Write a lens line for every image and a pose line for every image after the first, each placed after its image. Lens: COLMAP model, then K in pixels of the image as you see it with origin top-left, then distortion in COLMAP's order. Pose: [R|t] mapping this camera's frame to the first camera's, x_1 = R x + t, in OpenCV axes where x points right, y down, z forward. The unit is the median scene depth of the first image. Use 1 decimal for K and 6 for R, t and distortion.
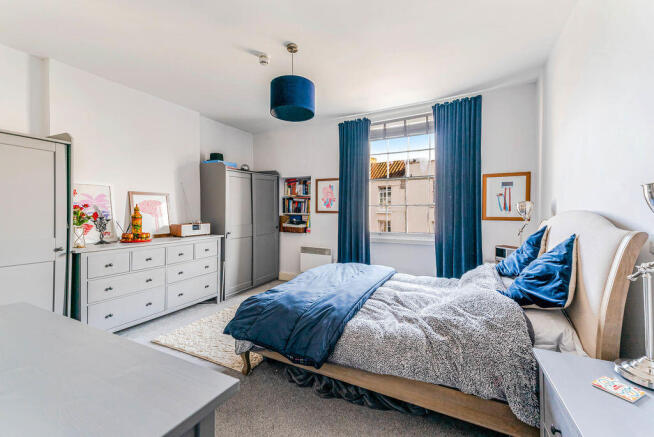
lens RADIAL K [[261.4, 0, 326.8], [0, 261.4, 211.2], [0, 0, 1]] dist [0.014886, 0.000000]
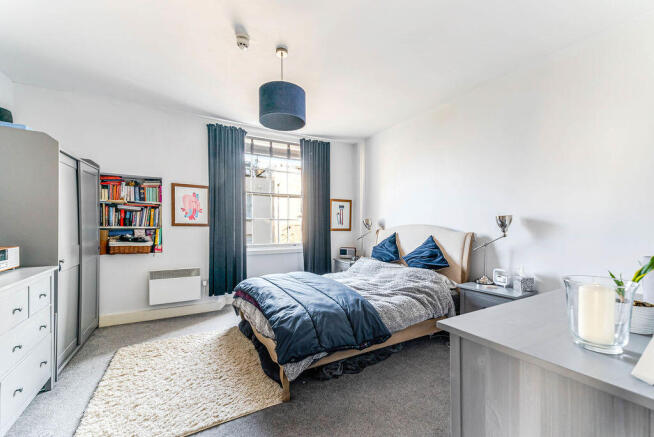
lens RADIAL K [[263.1, 0, 326.9], [0, 263.1, 227.7], [0, 0, 1]] dist [0.000815, 0.000048]
pose [[0.550860, -0.006424, 0.834573, -0.475176], [-0.004751, 0.999930, 0.010833, 0.000991], [-0.834584, -0.009933, 0.550791, 0.183522]]
